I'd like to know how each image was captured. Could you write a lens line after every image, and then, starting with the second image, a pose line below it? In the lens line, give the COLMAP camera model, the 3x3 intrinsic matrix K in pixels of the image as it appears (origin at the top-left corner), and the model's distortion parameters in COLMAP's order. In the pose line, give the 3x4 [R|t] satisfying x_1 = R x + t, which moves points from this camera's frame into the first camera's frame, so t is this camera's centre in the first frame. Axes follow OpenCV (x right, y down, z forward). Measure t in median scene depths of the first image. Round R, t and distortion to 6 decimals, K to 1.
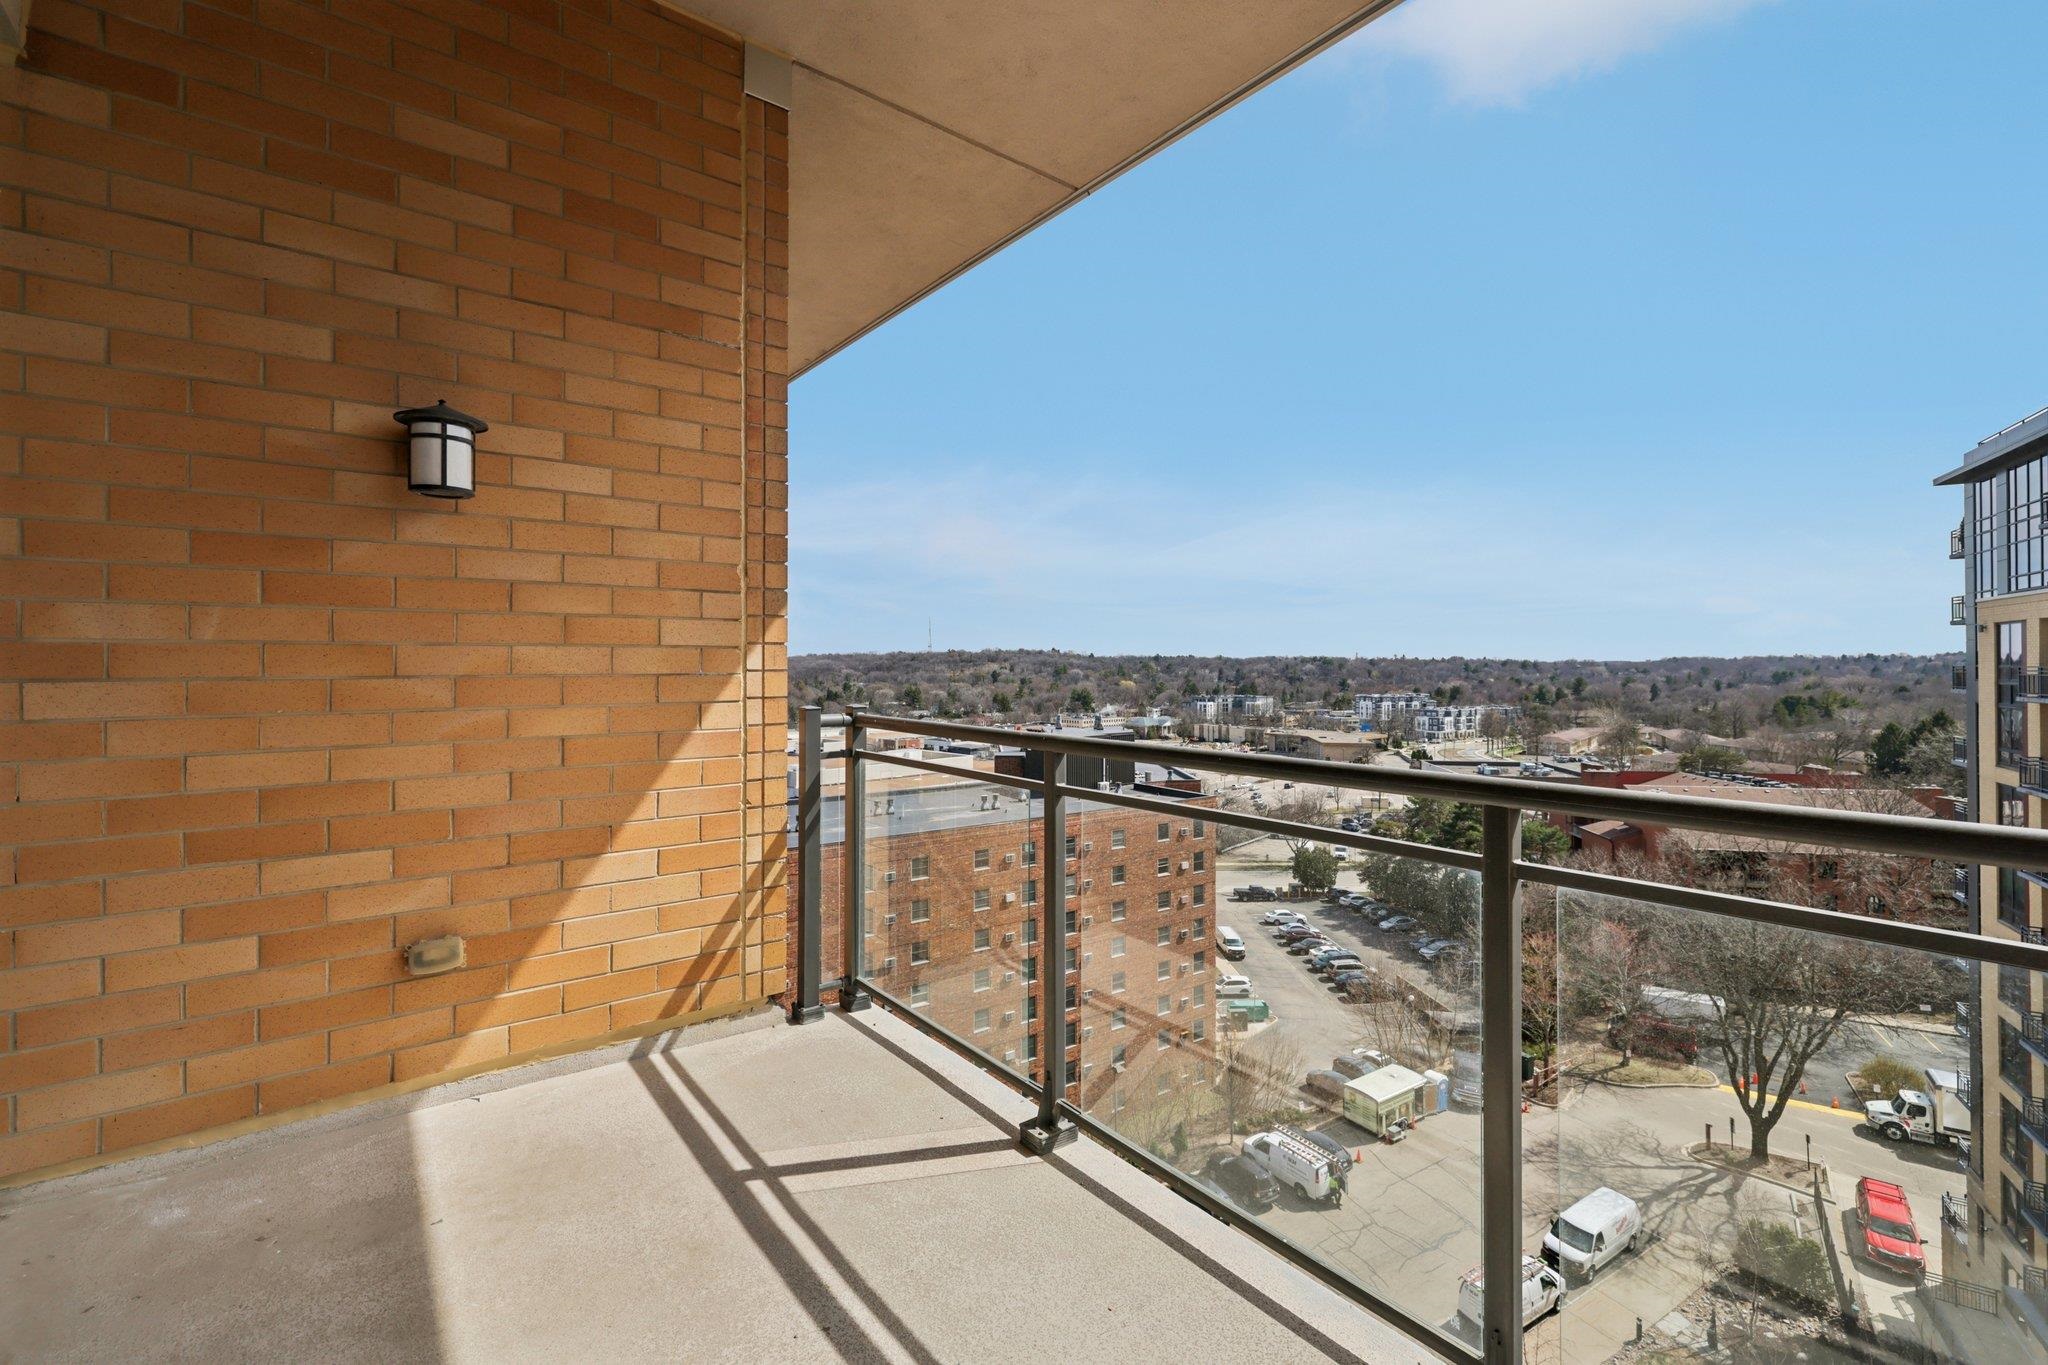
lens RADIAL K [[865.5, 0, 1005.3], [0, 865.5, 659.5], [0, 0, 1]] dist [0.000060, 0.000022]
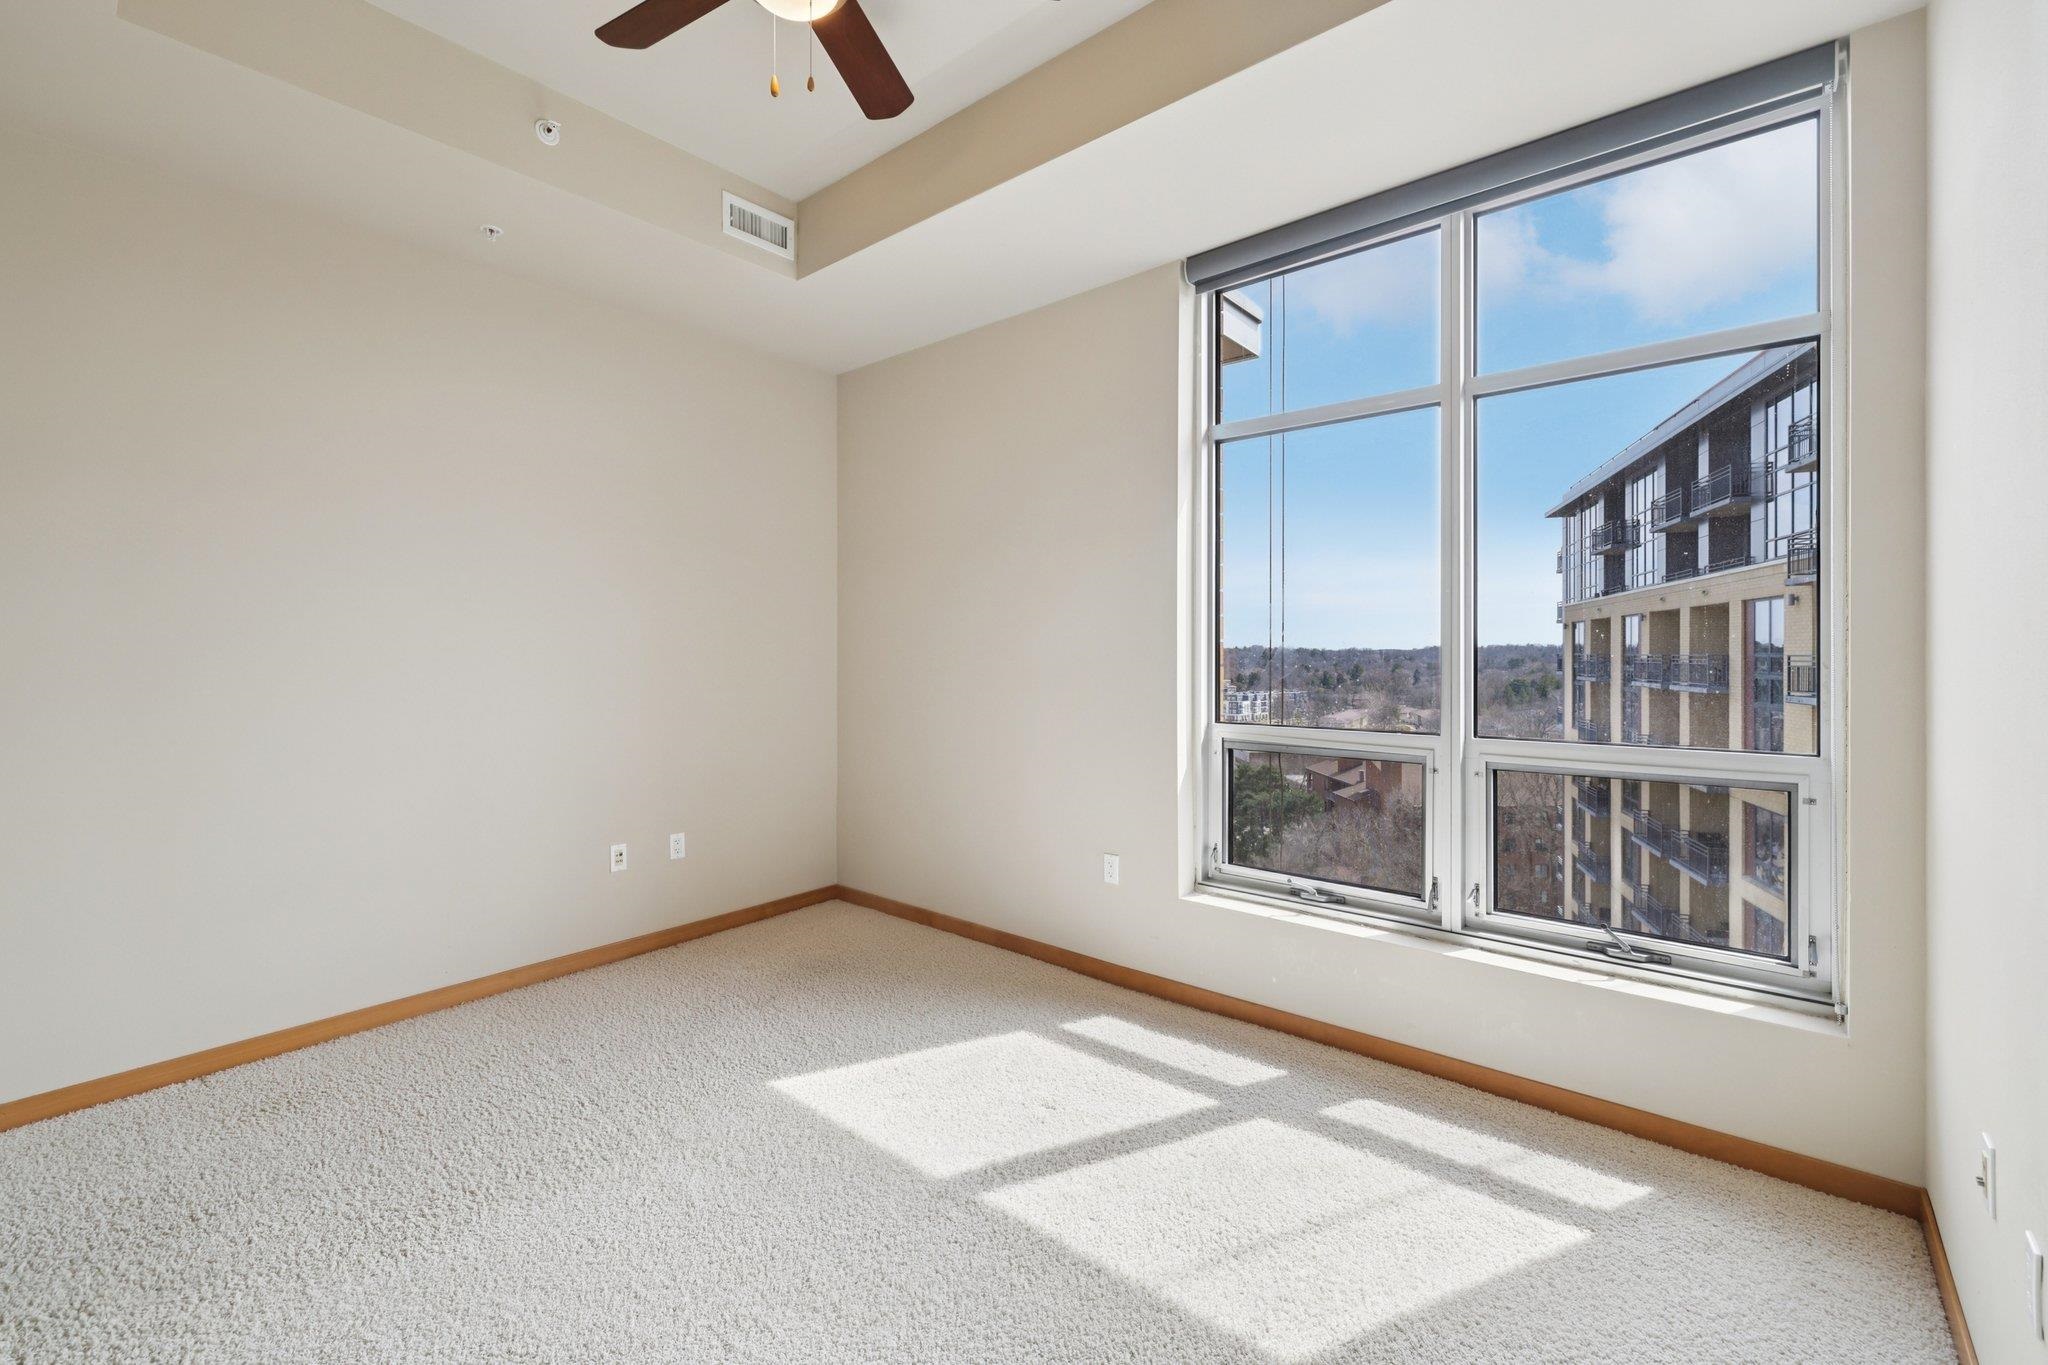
lens RADIAL K [[865.5, 0, 1001.5], [0, 865.5, 654.7], [0, 0, 1]] dist [0.000060, 0.000022]
pose [[0.981242, -0.001732, 0.192774, 0.000758], [0.000281, 0.999971, 0.007555, -0.001217], [-0.192782, -0.007360, 0.981214, -0.105643]]
